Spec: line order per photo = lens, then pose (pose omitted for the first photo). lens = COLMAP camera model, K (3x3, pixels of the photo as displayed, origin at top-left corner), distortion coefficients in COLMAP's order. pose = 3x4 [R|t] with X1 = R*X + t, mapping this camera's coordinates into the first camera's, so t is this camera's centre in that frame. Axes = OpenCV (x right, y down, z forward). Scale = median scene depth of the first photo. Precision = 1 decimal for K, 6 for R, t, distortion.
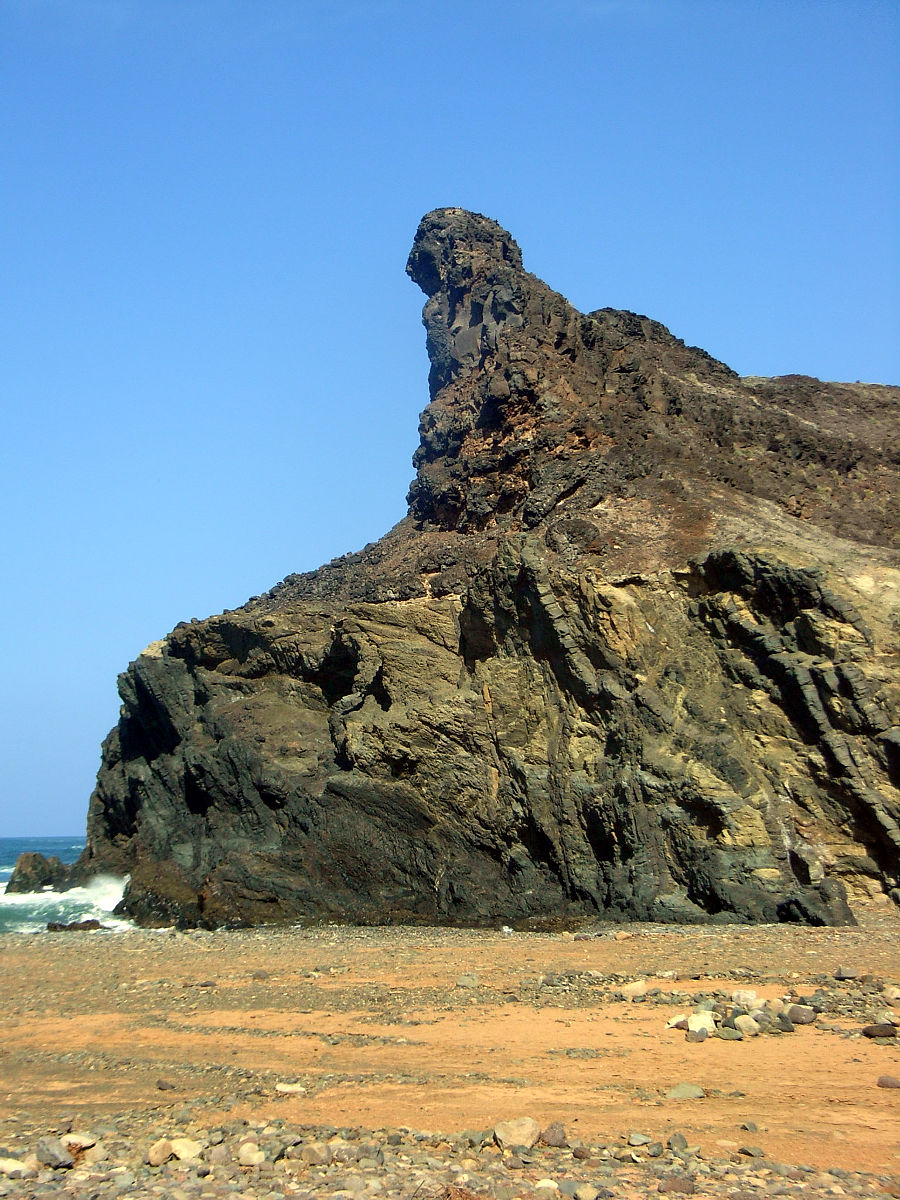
lens RADIAL K [[2276.3, 0, 458.8], [0, 2276.3, 614.5], [0, 0, 1]] dist [0.269461, 0.000000]
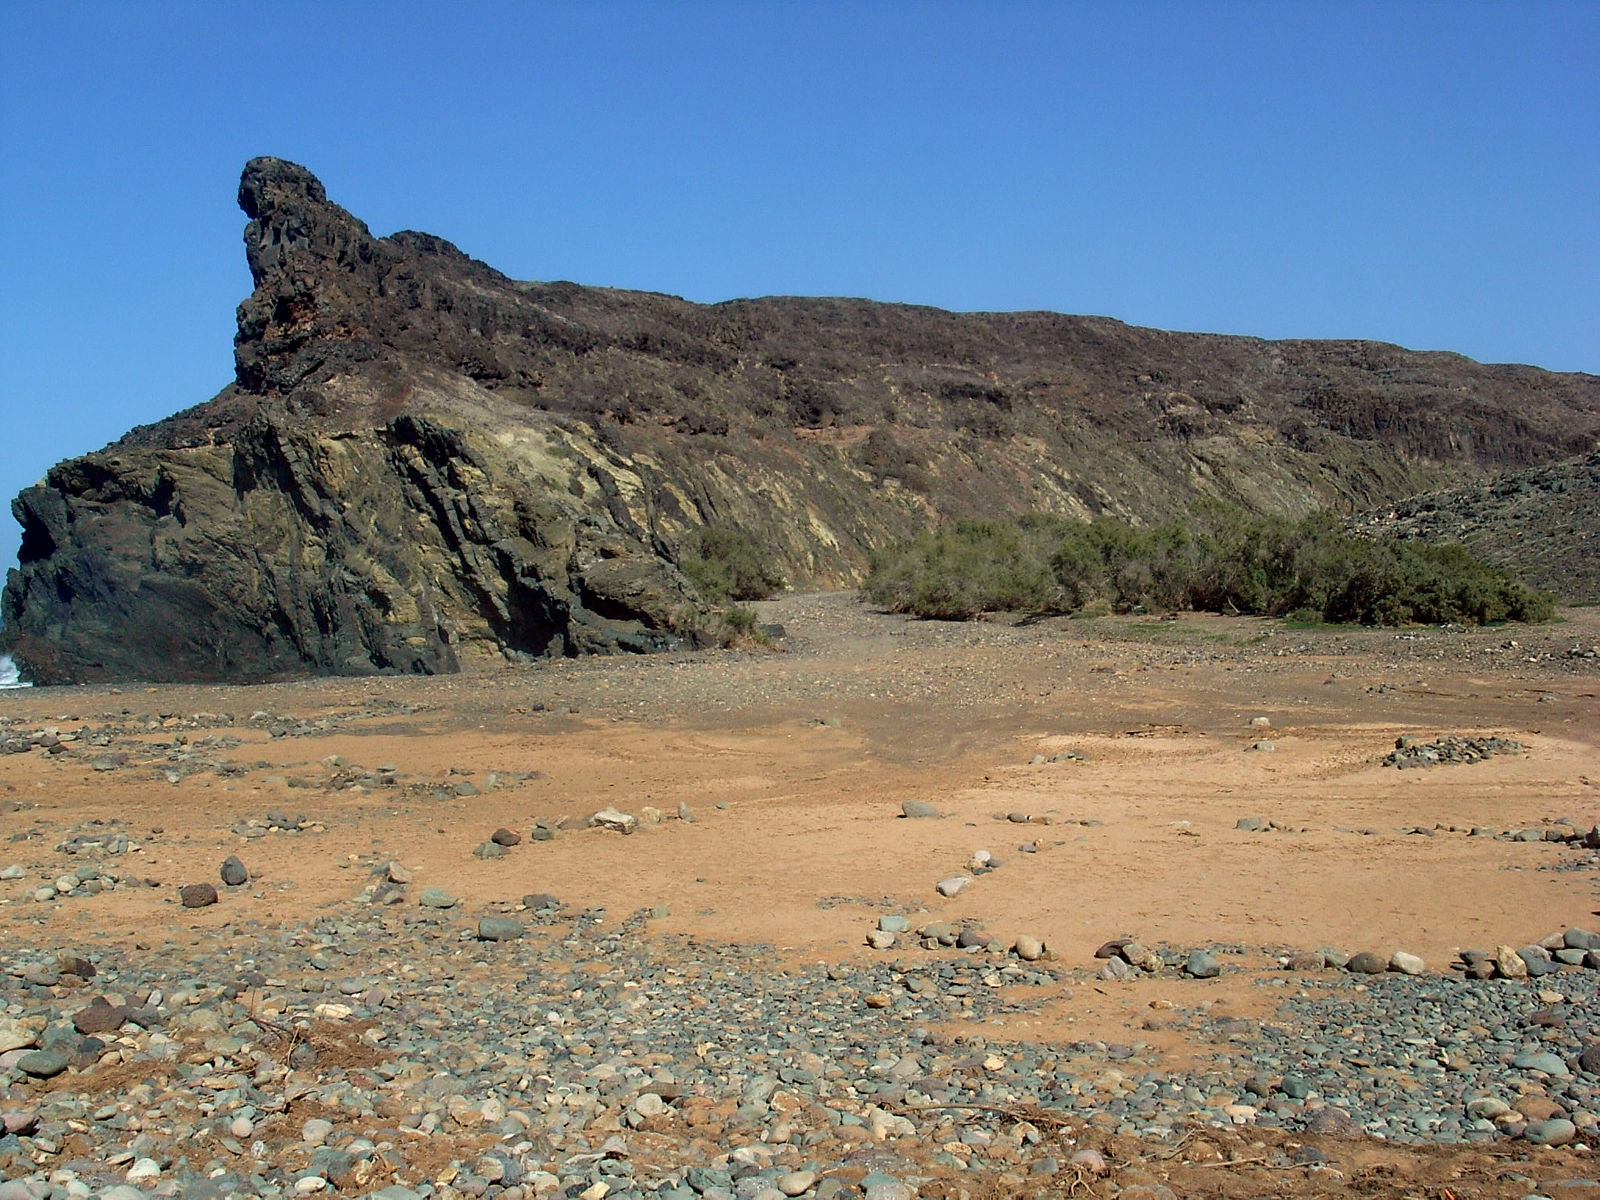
lens RADIAL K [[1661.4, 0, 804.5], [0, 1661.4, 598.3], [0, 0, 1]] dist [-0.093336, 0.000000]
pose [[0.970779, -0.013306, 0.239606, 0.086098], [-0.008528, 0.995918, 0.089858, -0.006945], [-0.239824, -0.089275, 0.966703, -0.047457]]
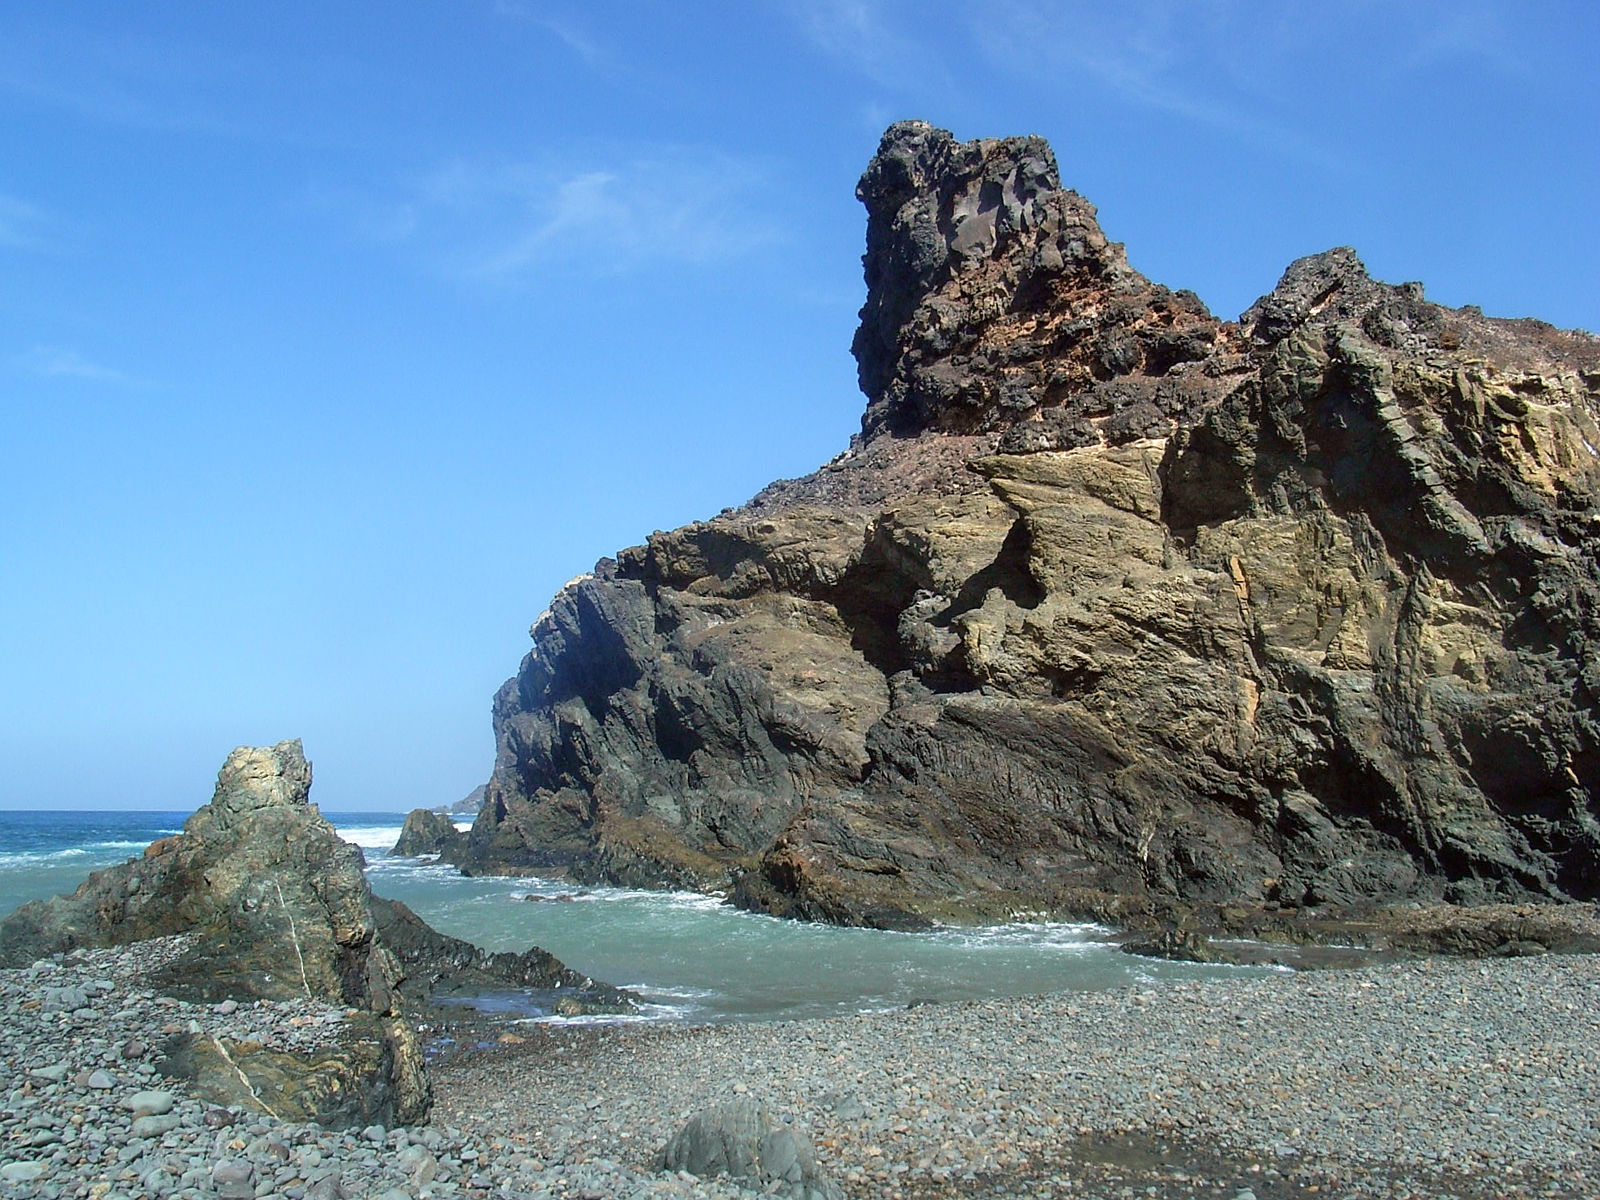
lens RADIAL K [[1525.9, 0, 819.1], [0, 1525.9, 631.9], [0, 0, 1]] dist [-0.040972, 0.000000]
pose [[0.990765, 0.028914, 0.132468, -0.145775], [-0.025612, 0.999319, -0.026565, 0.058726], [-0.133146, 0.022927, 0.990831, 0.489661]]
